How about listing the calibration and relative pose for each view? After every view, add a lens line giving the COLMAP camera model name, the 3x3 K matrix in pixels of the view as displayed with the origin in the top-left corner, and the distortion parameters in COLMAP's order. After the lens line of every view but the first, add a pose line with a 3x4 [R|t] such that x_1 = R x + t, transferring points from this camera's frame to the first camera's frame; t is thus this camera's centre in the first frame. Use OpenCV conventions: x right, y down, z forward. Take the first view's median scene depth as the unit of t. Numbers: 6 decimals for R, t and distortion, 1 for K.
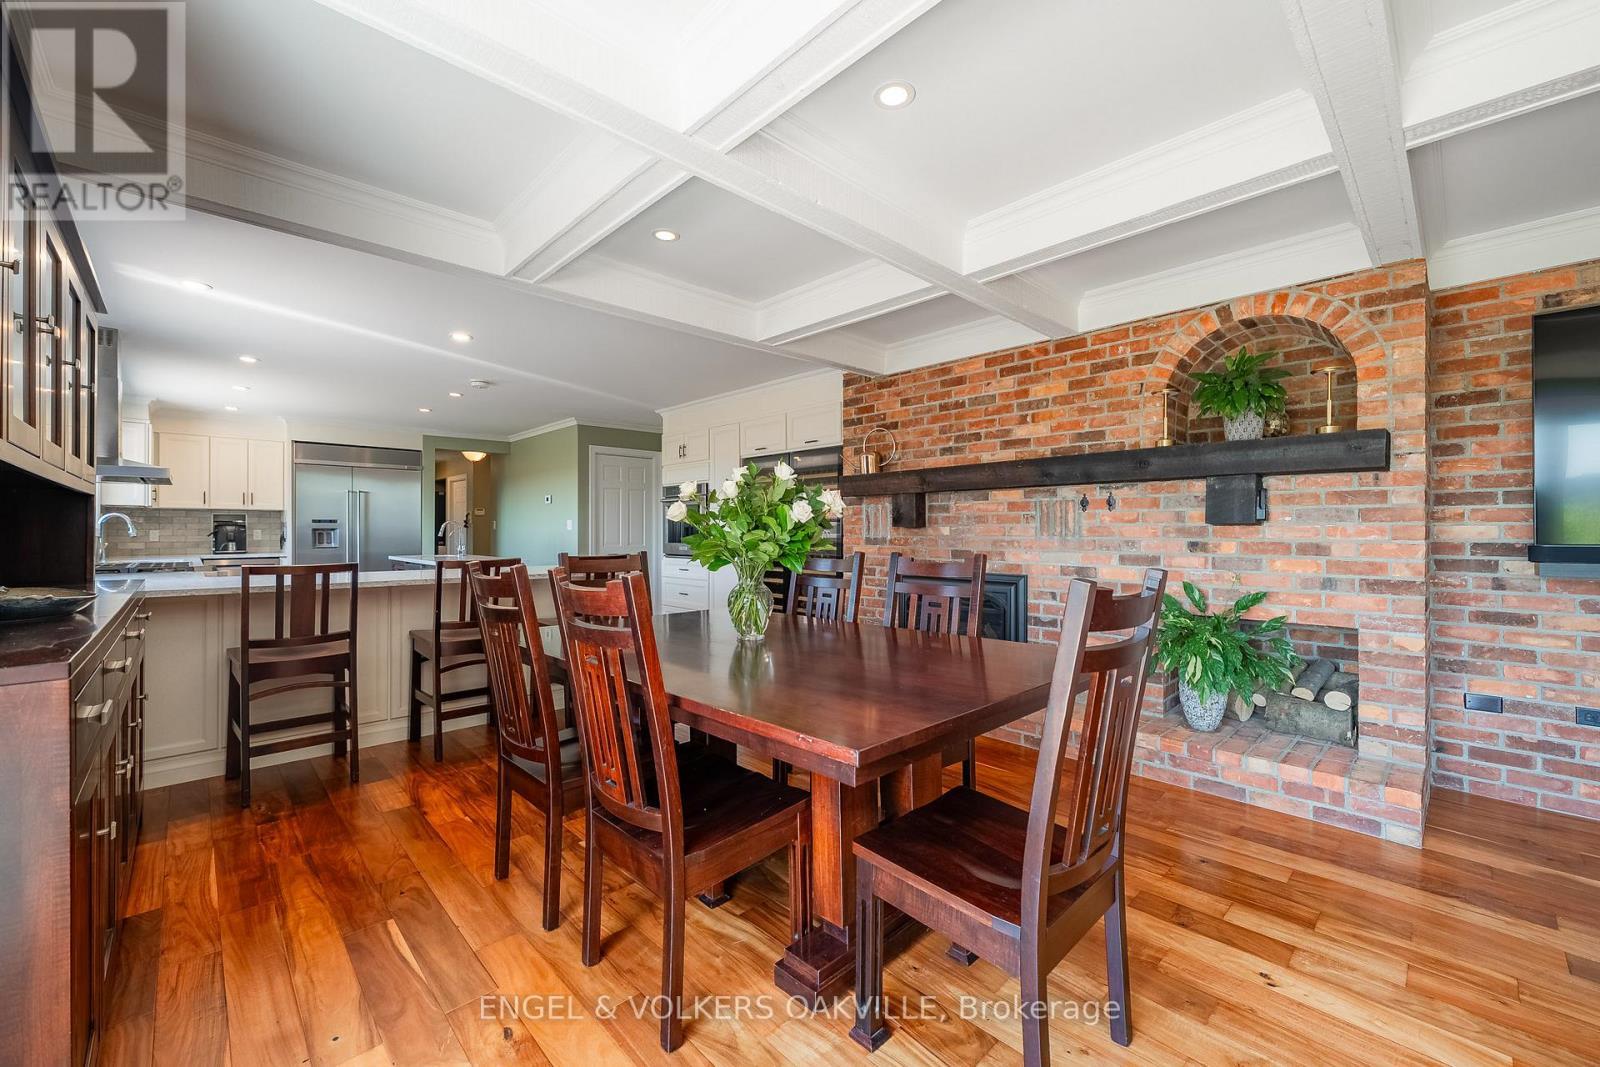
lens RADIAL K [[677.4, 0, 841.8], [0, 677.4, 533.5], [0, 0, 1]] dist [0.000605, 0.000126]
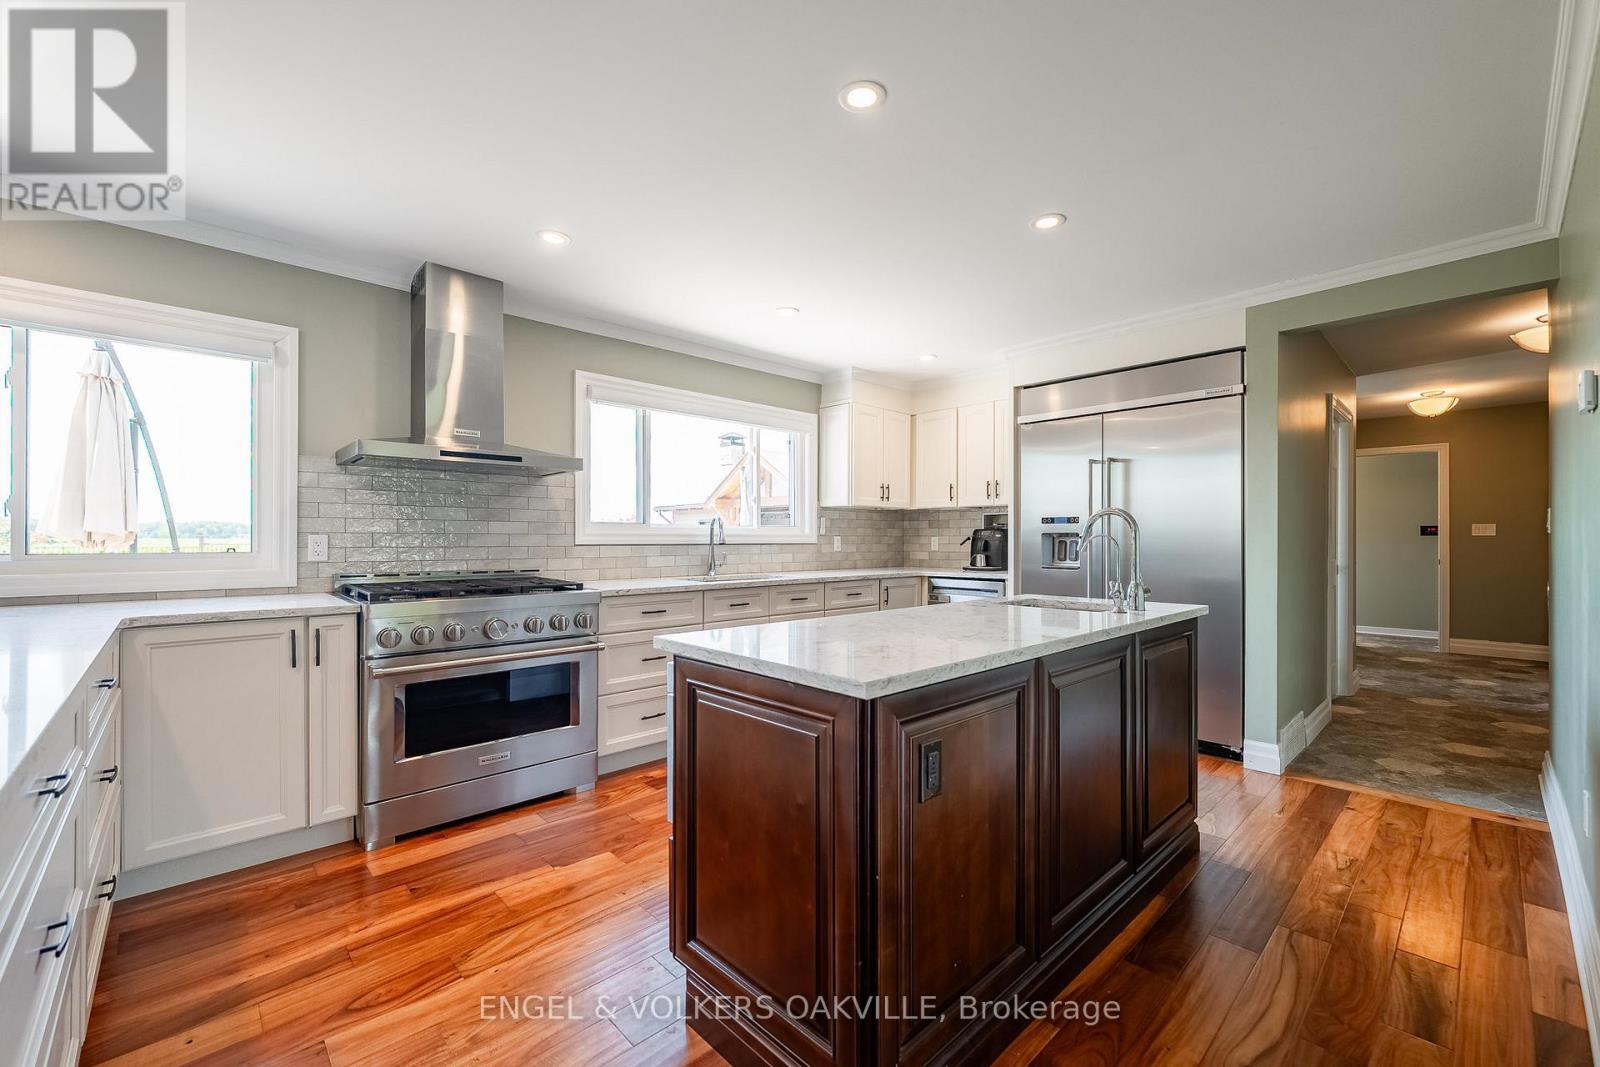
lens RADIAL K [[653.1, 0, 806.9], [0, 653.1, 538.6], [0, 0, 1]] dist [-0.000432, -0.000020]
pose [[-0.010075, -0.005021, -0.999937, -0.223419], [0.000858, 0.999987, -0.005030, 0.001372], [0.999949, -0.000909, -0.010071, 0.862558]]
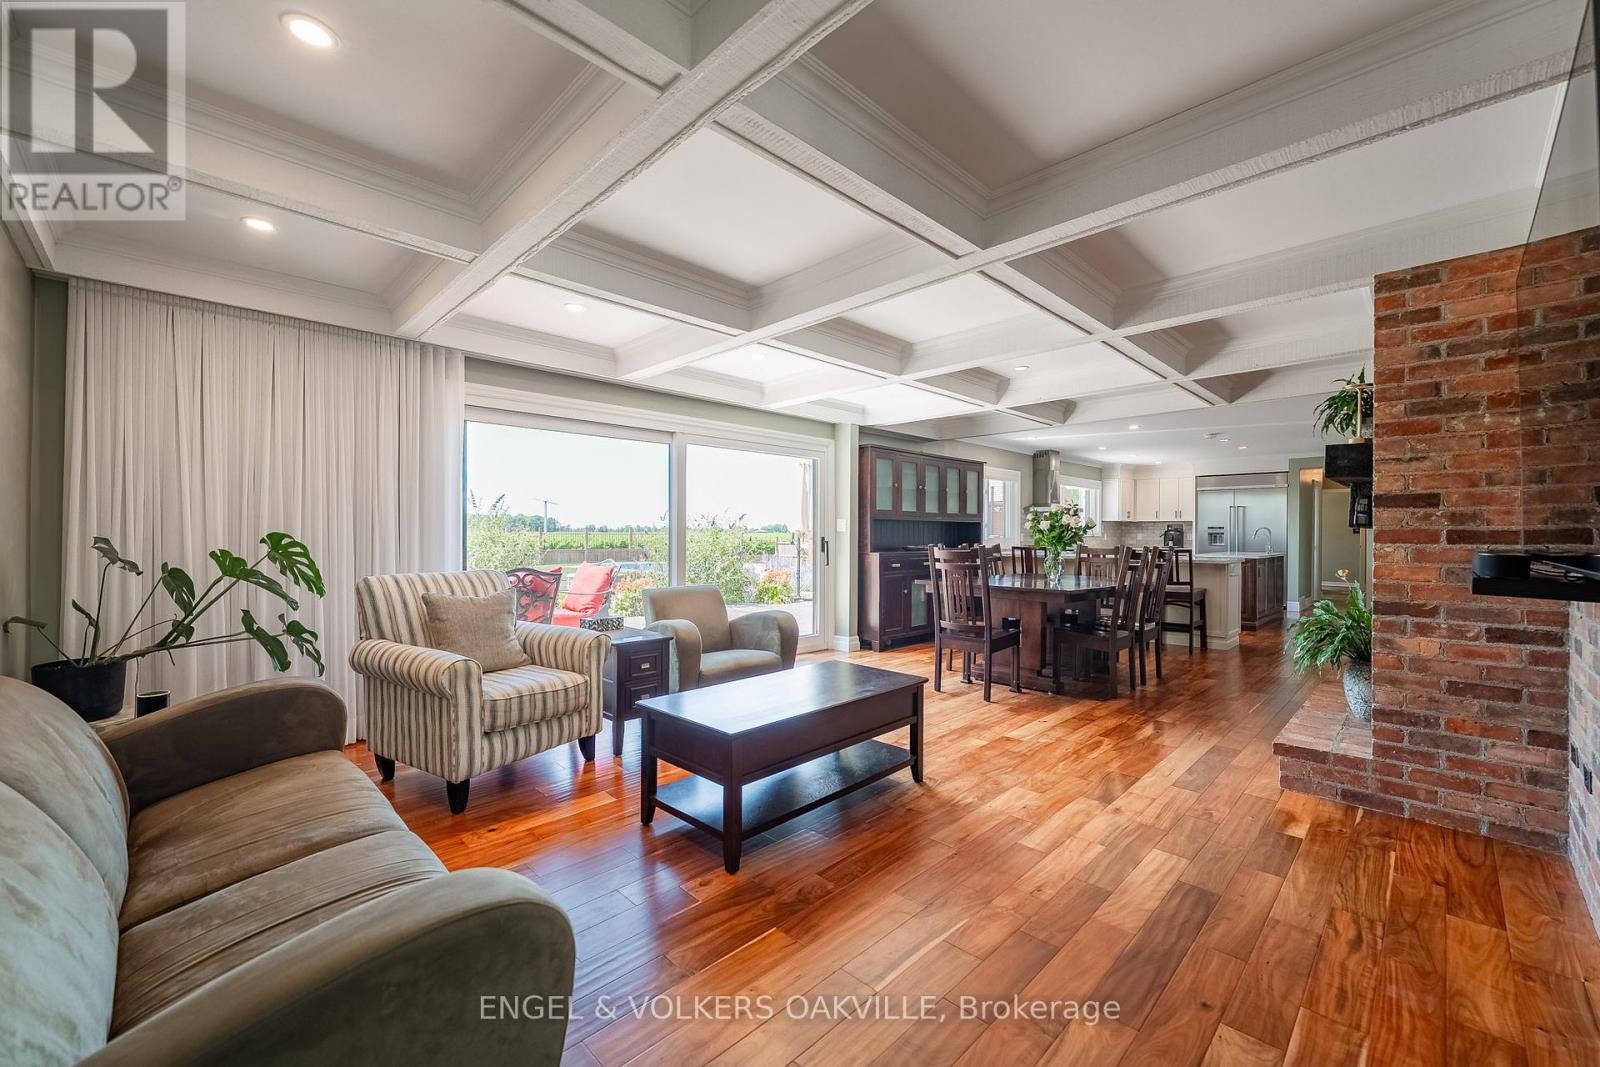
lens RADIAL K [[653.1, 0, 806.9], [0, 653.1, 538.6], [0, 0, 1]] dist [-0.000432, -0.000020]
pose [[0.027445, 0.002723, -0.999620, 0.758433], [-0.001173, 0.999996, 0.002692, 0.005352], [0.999623, 0.001098, 0.027448, 0.034854]]
